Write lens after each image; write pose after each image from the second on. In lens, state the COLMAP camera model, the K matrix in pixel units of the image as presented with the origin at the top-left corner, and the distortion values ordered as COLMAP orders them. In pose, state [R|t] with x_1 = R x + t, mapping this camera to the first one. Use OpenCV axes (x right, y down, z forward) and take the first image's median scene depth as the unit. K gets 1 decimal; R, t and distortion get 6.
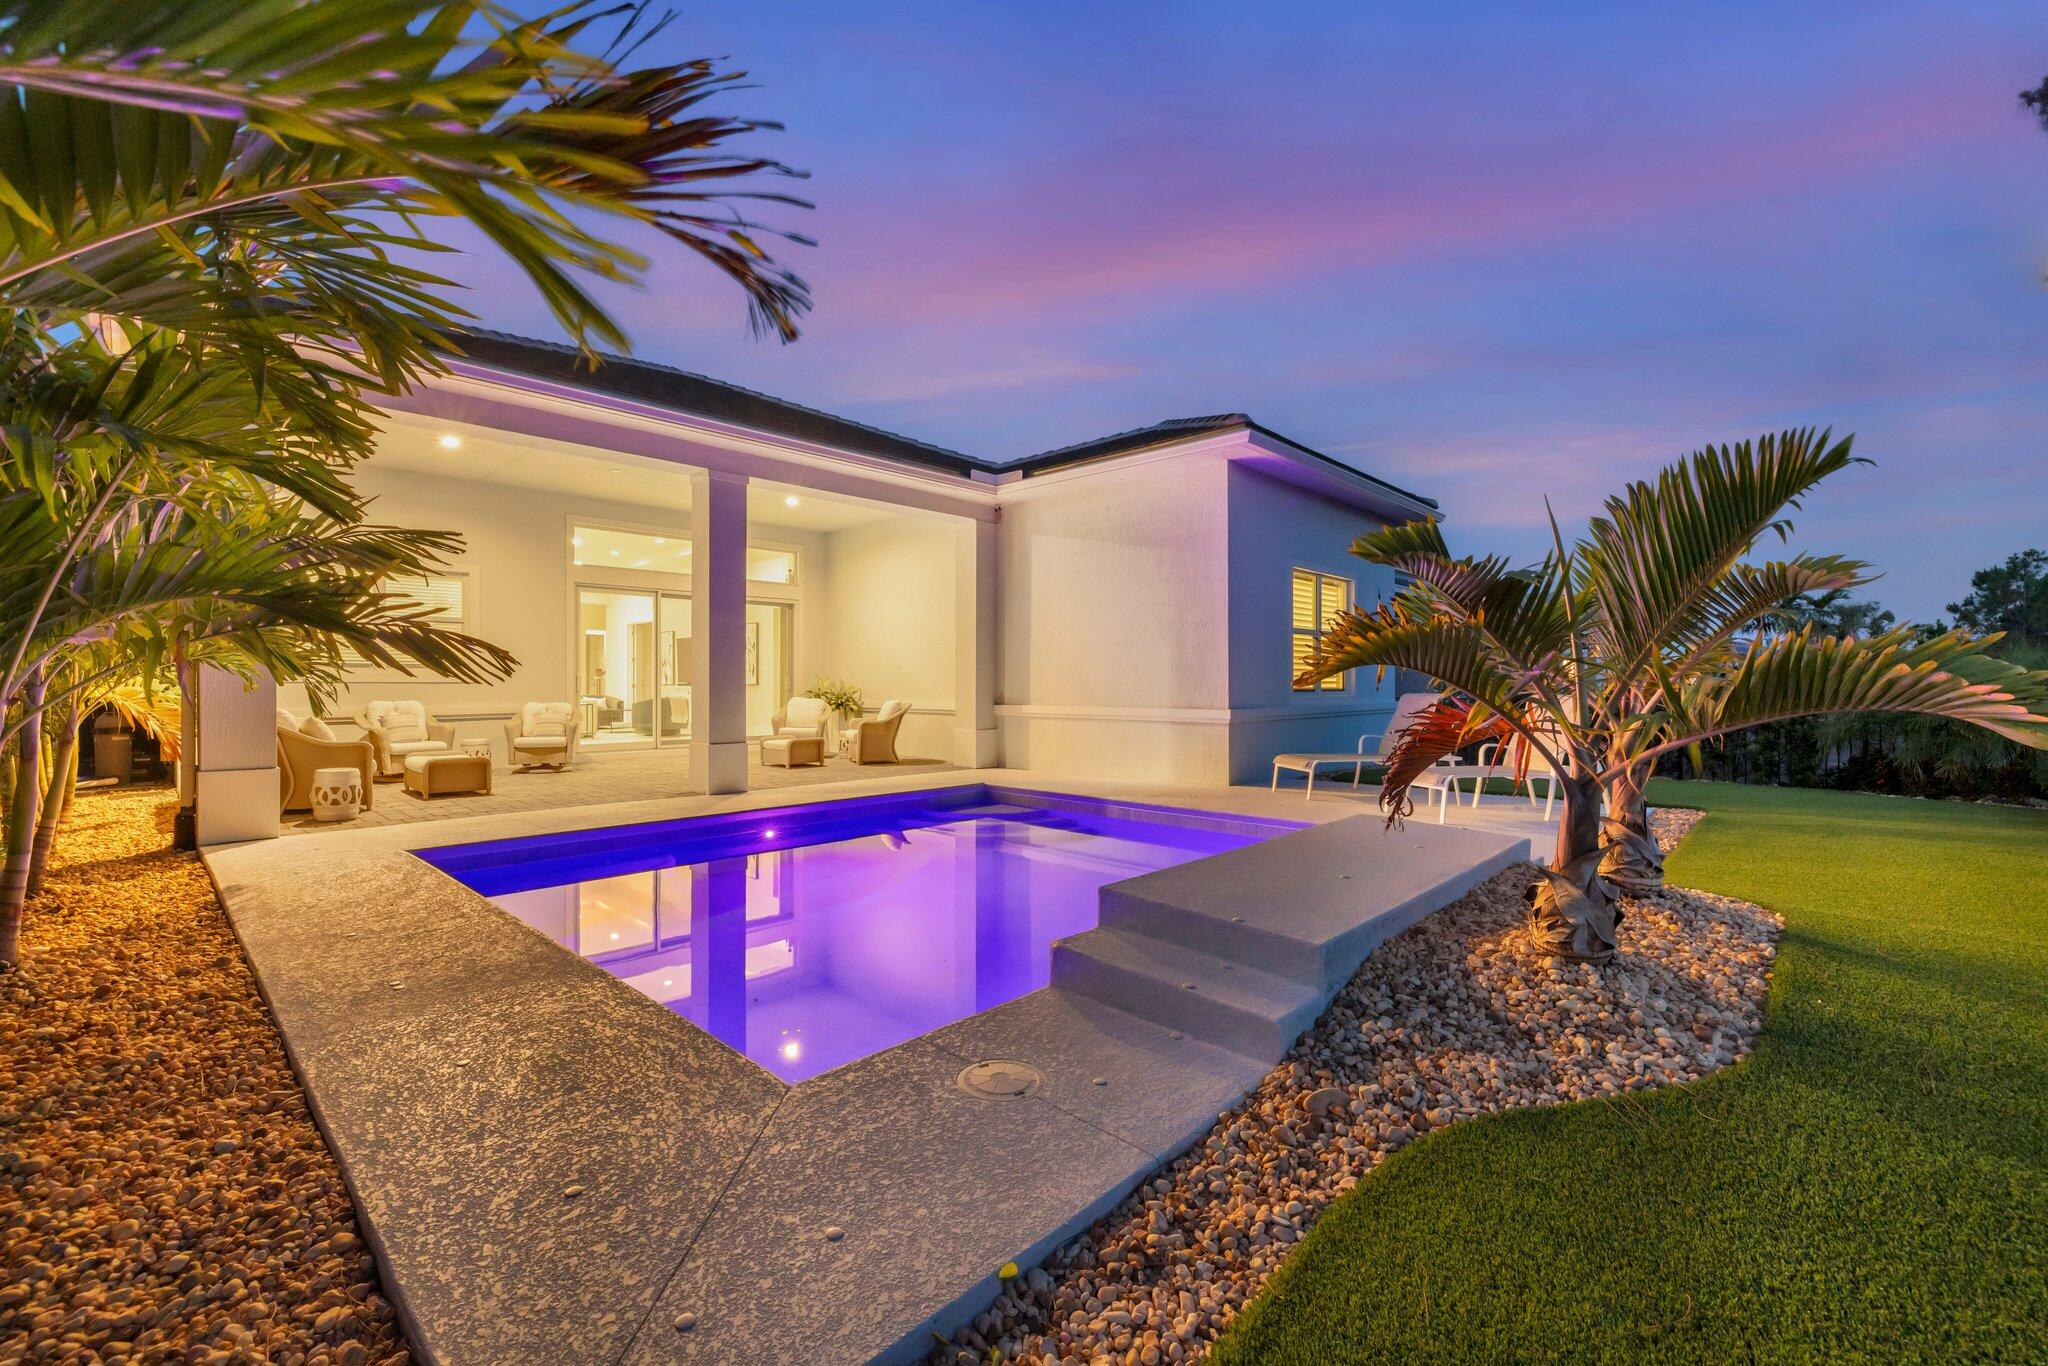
lens RADIAL K [[855.2, 0, 1020.6], [0, 855.2, 676.2], [0, 0, 1]] dist [-0.002530, 0.000364]
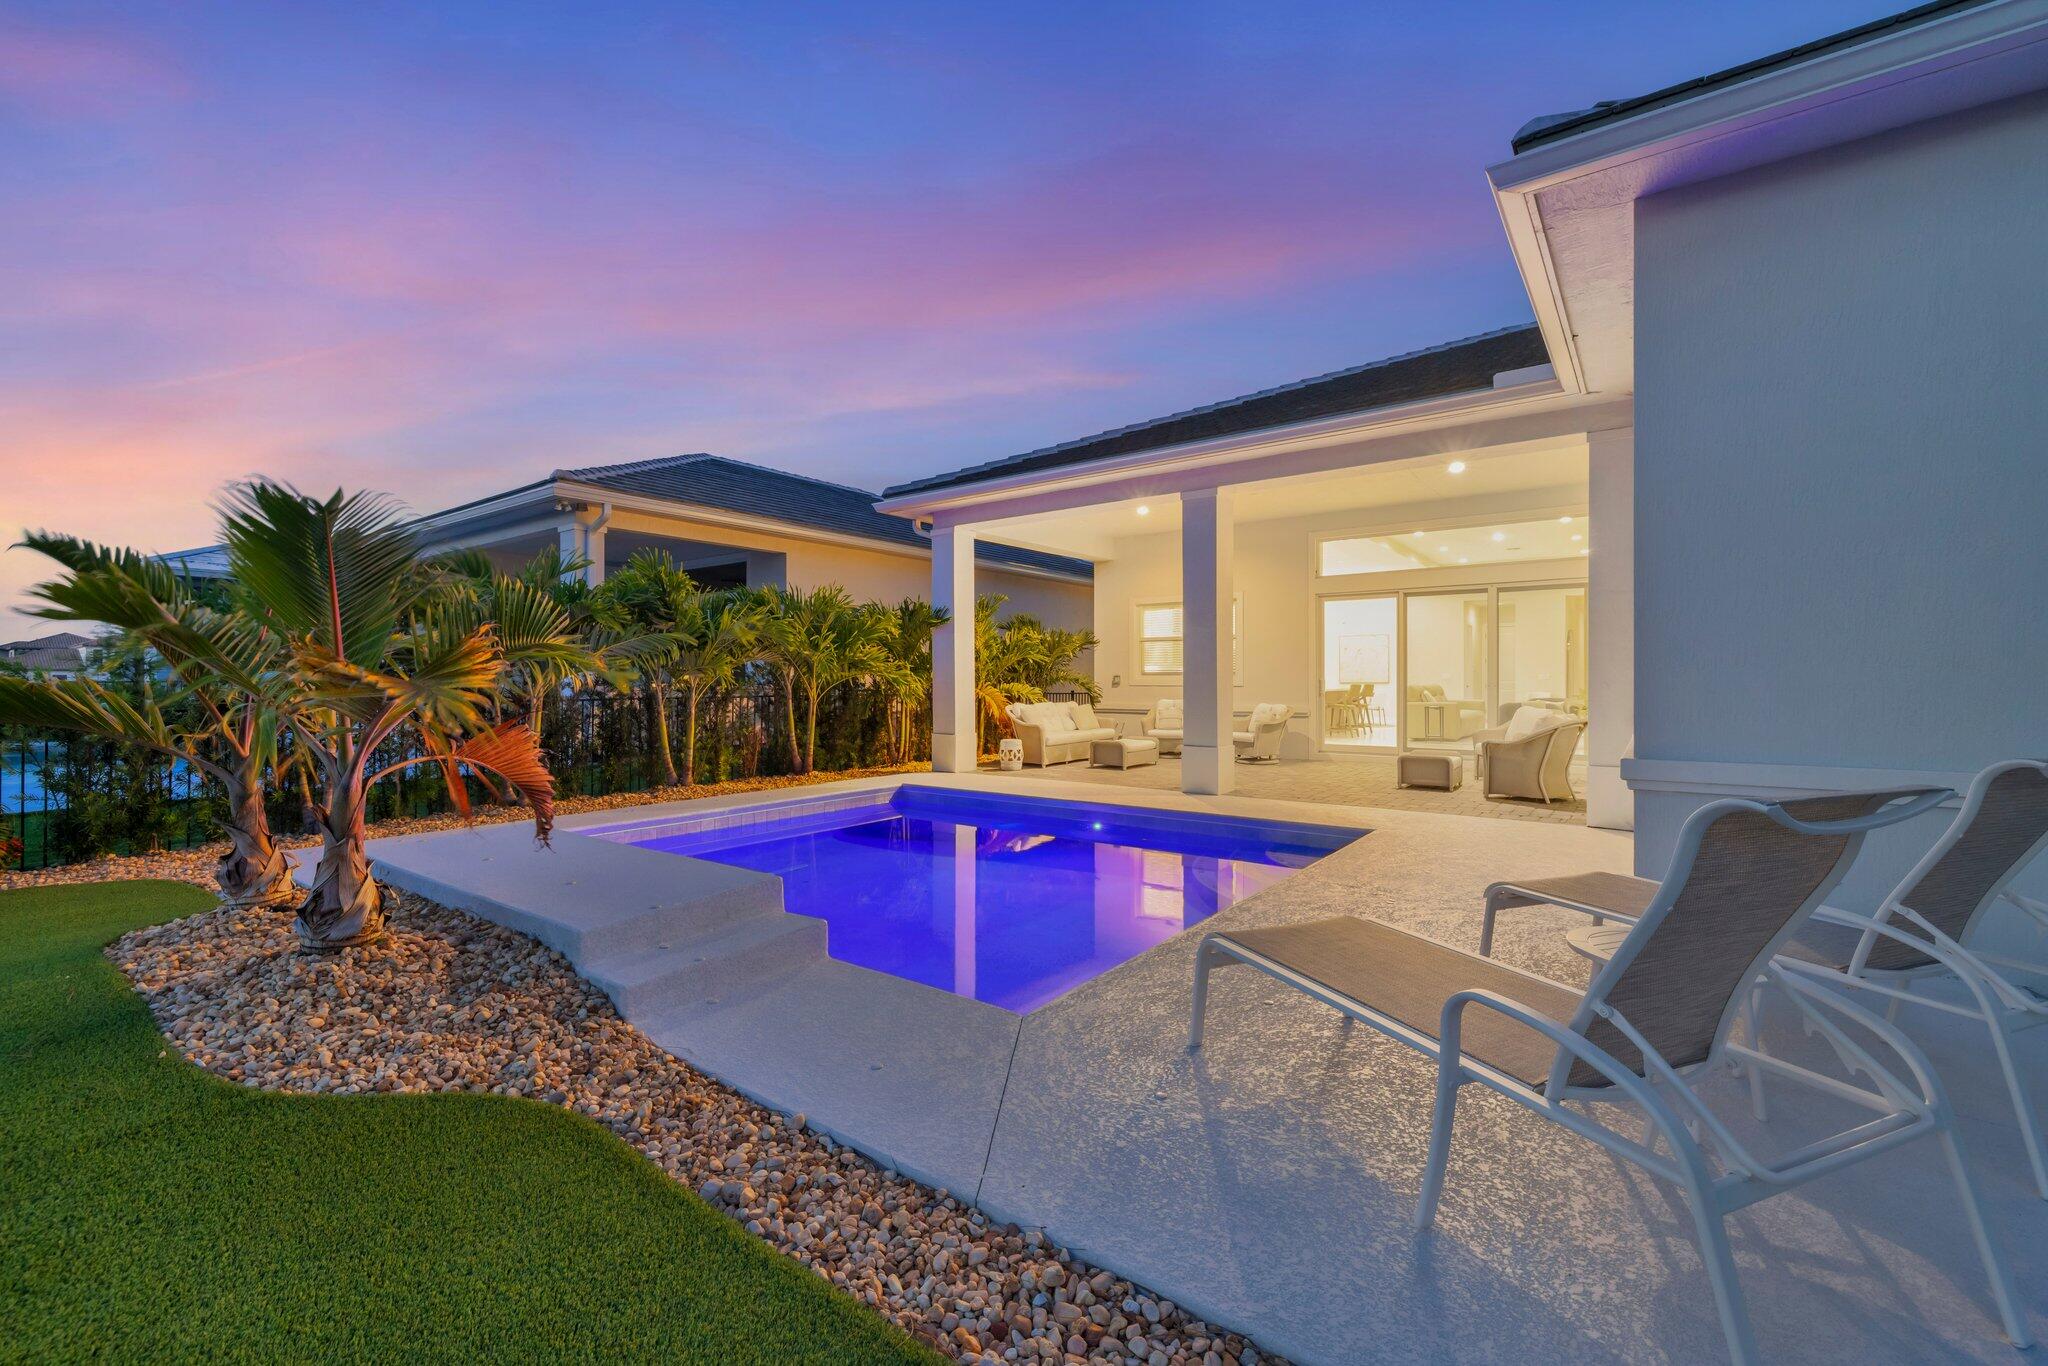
lens RADIAL K [[855.2, 0, 1030.2], [0, 855.2, 685.9], [0, 0, 1]] dist [-0.002530, 0.000364]
pose [[0.125356, 0.005634, -0.992096, 1.890733], [0.007186, 0.999952, 0.006586, -0.010820], [0.992086, -0.007955, 0.125310, 1.850771]]
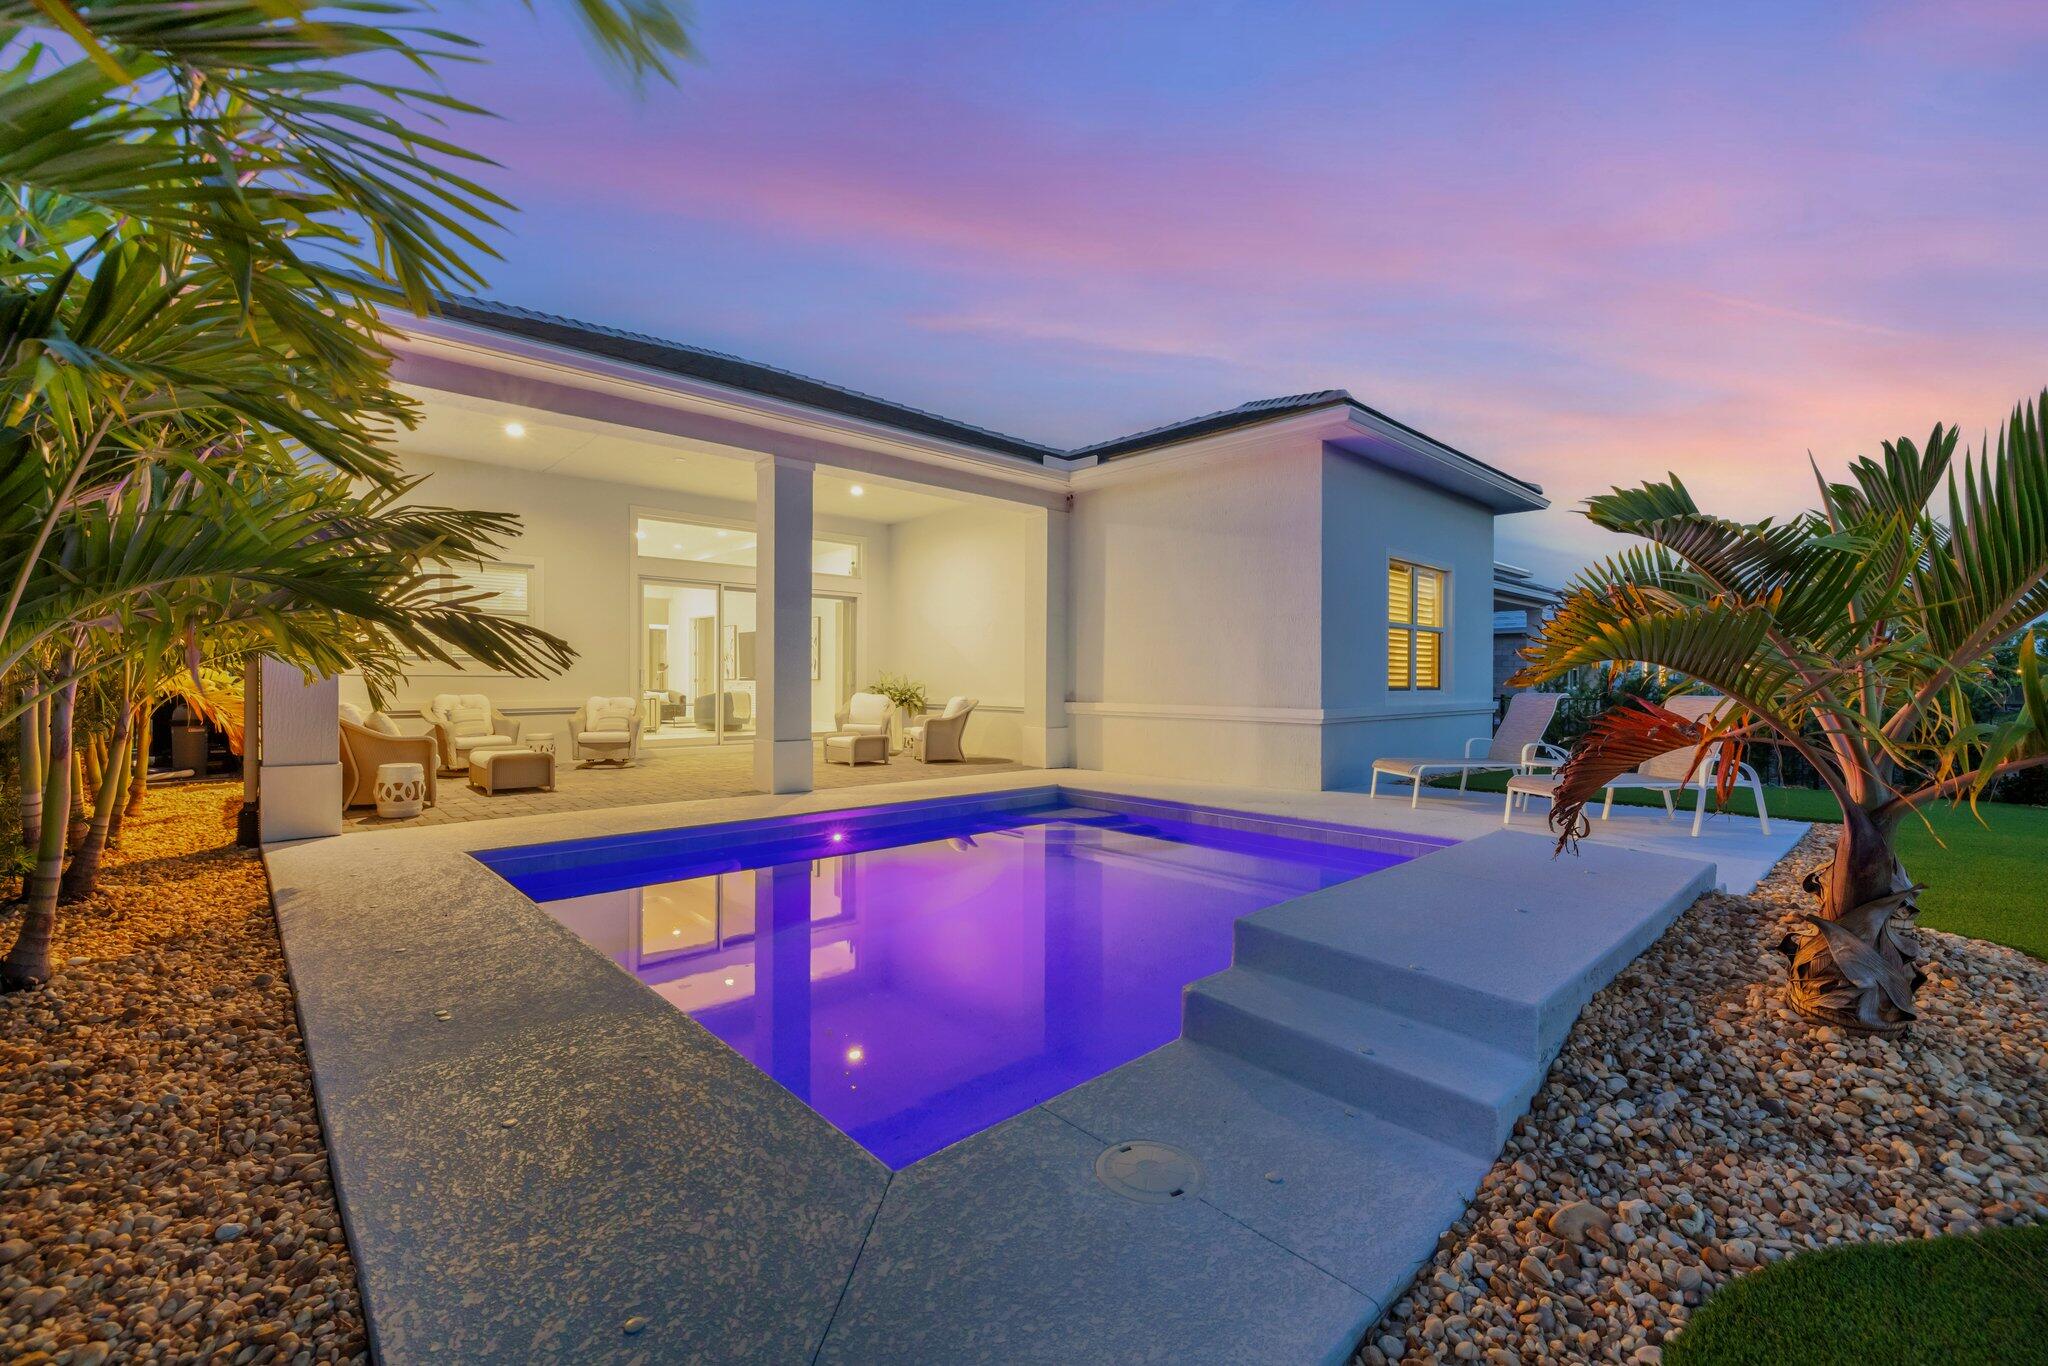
lens RADIAL K [[855.2, 0, 1025.7], [0, 855.2, 676.7], [0, 0, 1]] dist [-0.002530, 0.000364]
pose [[0.998463, 0.004914, -0.055205, -0.079755], [-0.004631, 0.999976, 0.005236, 0.000623], [0.055229, -0.004972, 0.998461, 0.153082]]
